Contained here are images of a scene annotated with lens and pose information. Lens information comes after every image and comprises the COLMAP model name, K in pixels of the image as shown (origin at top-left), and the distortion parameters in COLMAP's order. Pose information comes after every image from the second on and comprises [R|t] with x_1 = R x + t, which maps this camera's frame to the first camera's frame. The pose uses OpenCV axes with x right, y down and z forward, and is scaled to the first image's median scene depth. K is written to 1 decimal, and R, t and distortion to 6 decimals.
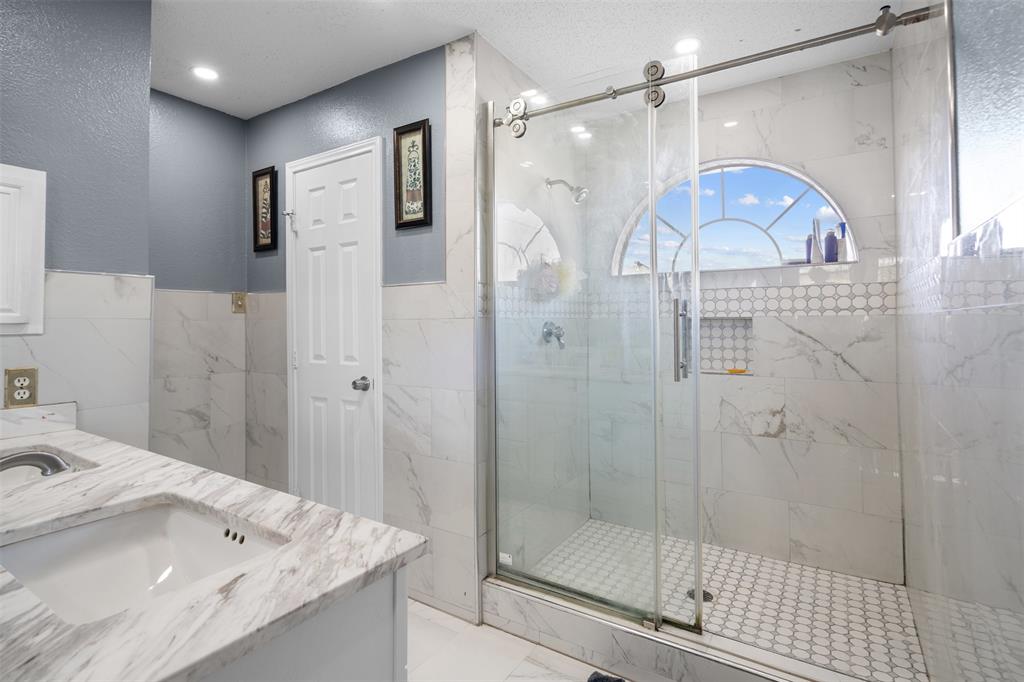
lens RADIAL K [[490.4, 0, 511.2], [0, 490.4, 323.3], [0, 0, 1]] dist [-0.001563, 0.001672]
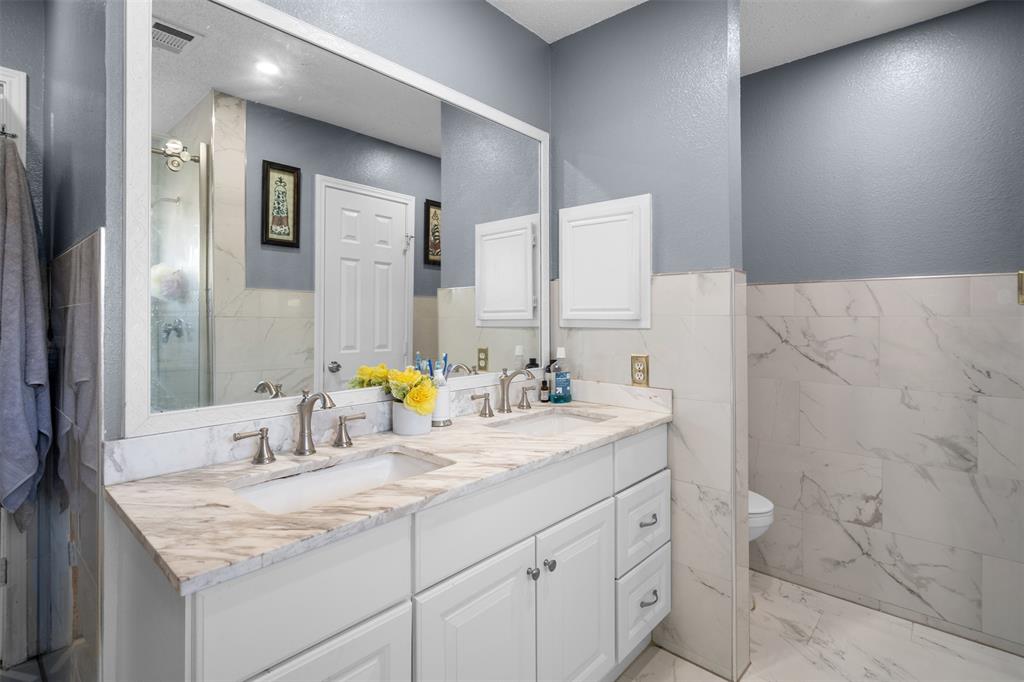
lens RADIAL K [[490.4, 0, 511.2], [0, 490.4, 323.3], [0, 0, 1]] dist [-0.001563, 0.001672]
pose [[-0.145416, 0.009929, -0.989321, 0.291629], [-0.002729, 0.999942, 0.010437, -0.002676], [0.989367, 0.004218, -0.145381, 0.860505]]
